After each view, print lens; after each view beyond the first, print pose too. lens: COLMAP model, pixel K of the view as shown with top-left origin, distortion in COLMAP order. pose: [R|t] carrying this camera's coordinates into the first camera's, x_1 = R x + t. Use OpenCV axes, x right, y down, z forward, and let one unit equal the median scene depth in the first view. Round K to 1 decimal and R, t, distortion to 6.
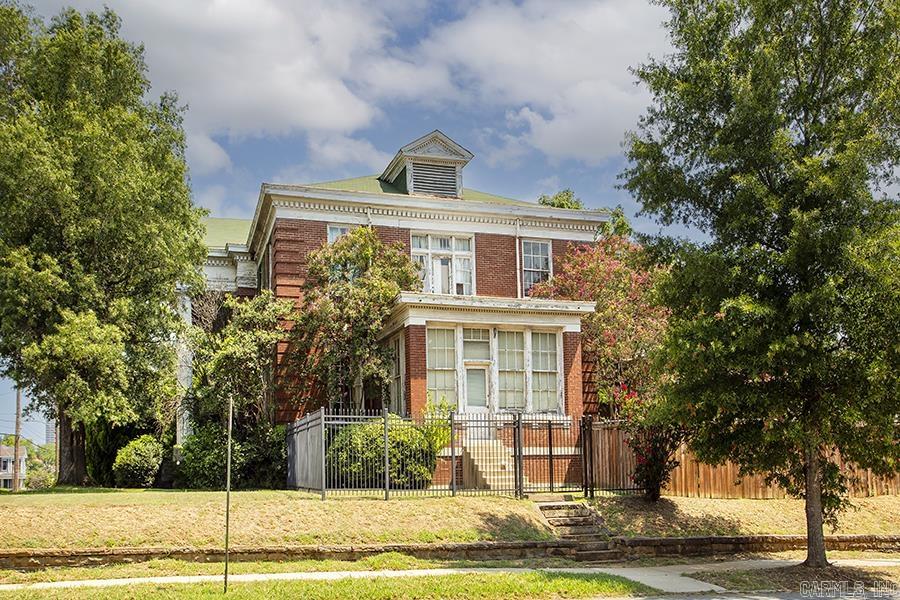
lens RADIAL K [[716.5, 0, 455.5], [0, 716.5, 327.7], [0, 0, 1]] dist [-0.037511, 0.032264]
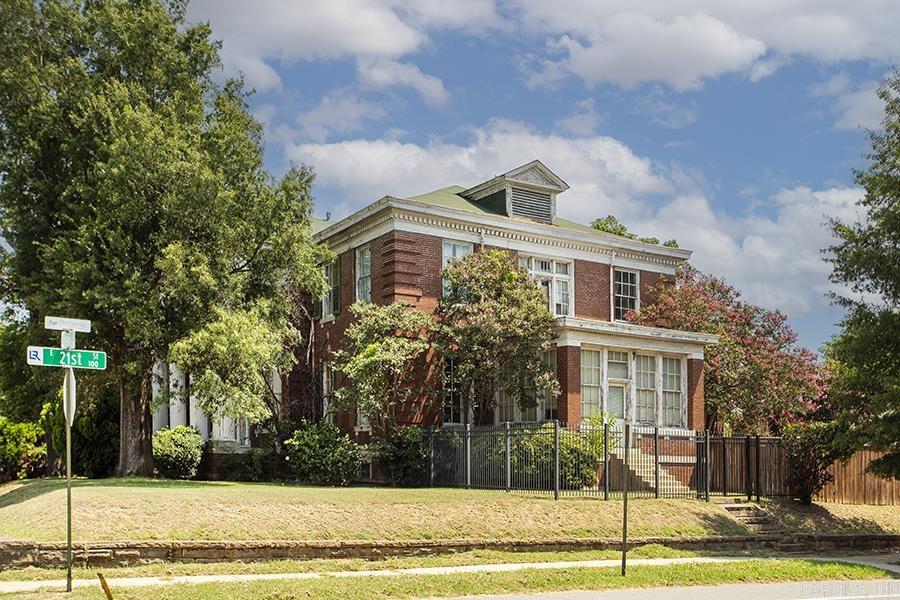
lens RADIAL K [[740.6, 0, 448.8], [0, 740.6, 329.0], [0, 0, 1]] dist [-0.002062, 0.014945]
pose [[0.979935, 0.060558, 0.189894, -0.474844], [-0.064225, 0.997848, 0.013213, -0.033607], [-0.188685, -0.025144, 0.981716, -0.120619]]
